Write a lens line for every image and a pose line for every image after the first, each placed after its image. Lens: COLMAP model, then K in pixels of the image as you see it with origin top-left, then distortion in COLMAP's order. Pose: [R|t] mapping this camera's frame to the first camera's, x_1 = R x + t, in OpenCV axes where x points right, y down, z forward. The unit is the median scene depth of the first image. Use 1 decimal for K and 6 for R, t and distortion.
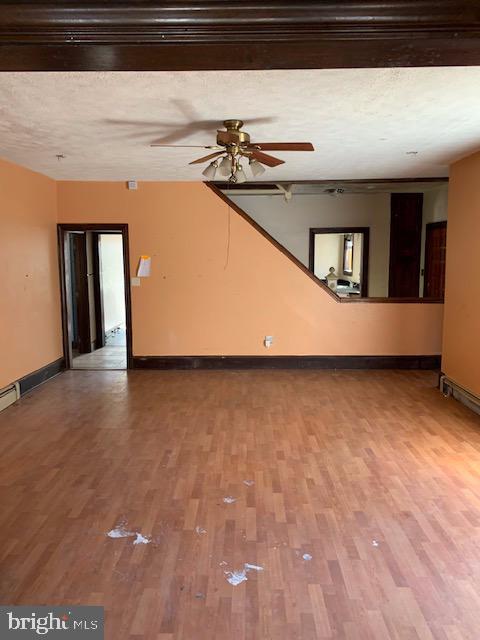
lens RADIAL K [[485.5, 0, 232.3], [0, 485.5, 316.5], [0, 0, 1]] dist [0.032091, -0.051632]
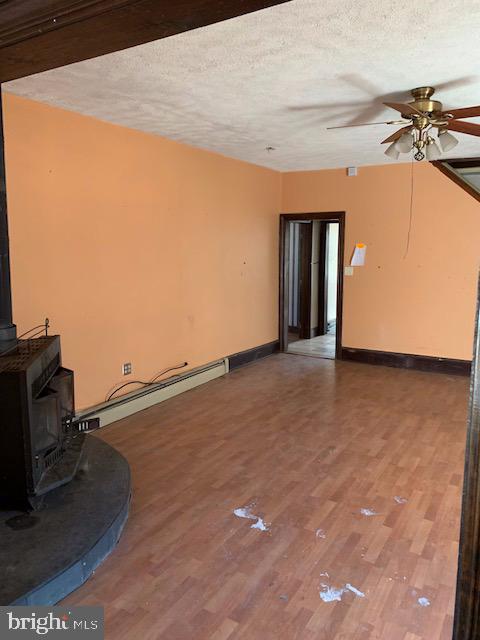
lens RADIAL K [[485.5, 0, 237.4], [0, 485.5, 316.9], [0, 0, 1]] dist [0.032091, -0.051632]
pose [[0.863701, 0.077435, -0.498021, 0.178664], [-0.066246, 0.996996, 0.040131, -0.007184], [0.499632, -0.001669, 0.866236, 0.076270]]
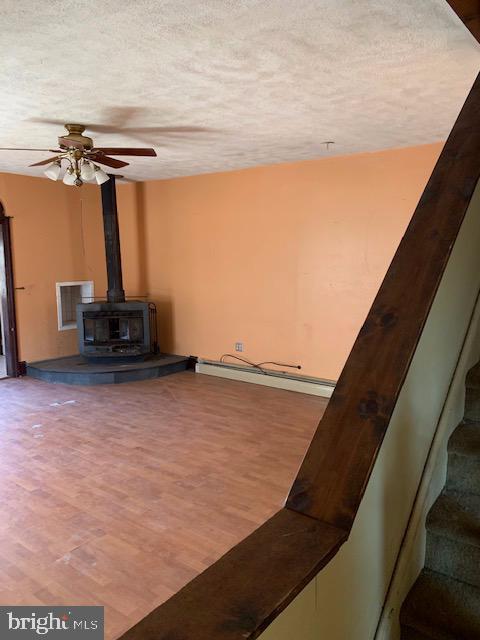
lens RADIAL K [[485.5, 0, 240.6], [0, 485.5, 316.6], [0, 0, 1]] dist [0.032091, -0.051632]
pose [[-0.580605, 0.116362, -0.805827, 0.659783], [-0.096786, 0.972853, 0.210215, -0.259096], [0.808412, 0.200045, -0.553581, 1.905575]]
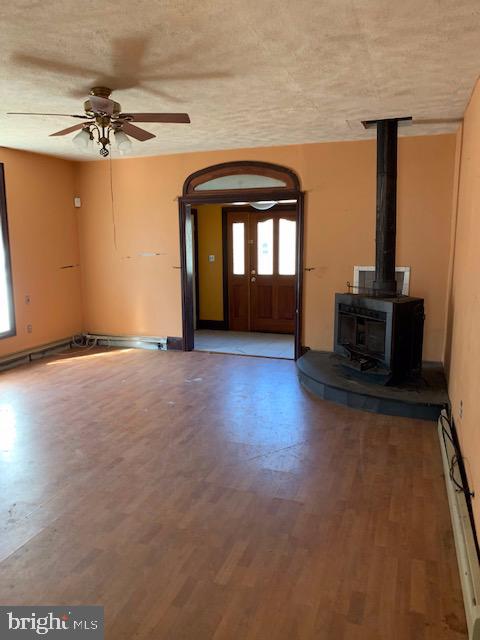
lens RADIAL K [[485.5, 0, 239.3], [0, 485.5, 319.7], [0, 0, 1]] dist [0.032091, -0.051632]
pose [[-0.949033, -0.044866, 0.311968, -0.555059], [0.050616, 0.955272, 0.291364, -0.237673], [-0.311086, 0.292305, -0.904314, 1.868941]]
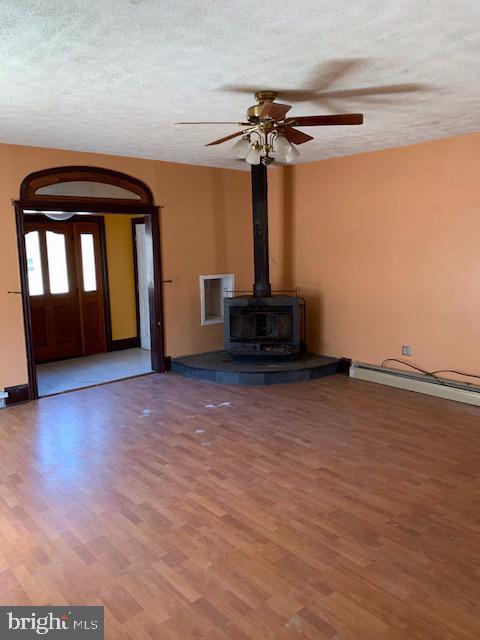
lens RADIAL K [[485.5, 0, 233.6], [0, 485.5, 316.3], [0, 0, 1]] dist [0.032091, -0.051632]
pose [[-0.734182, 0.114023, -0.669310, 0.667292], [-0.070706, 0.967597, 0.242397, -0.220365], [0.675261, 0.225288, -0.702330, 1.648526]]
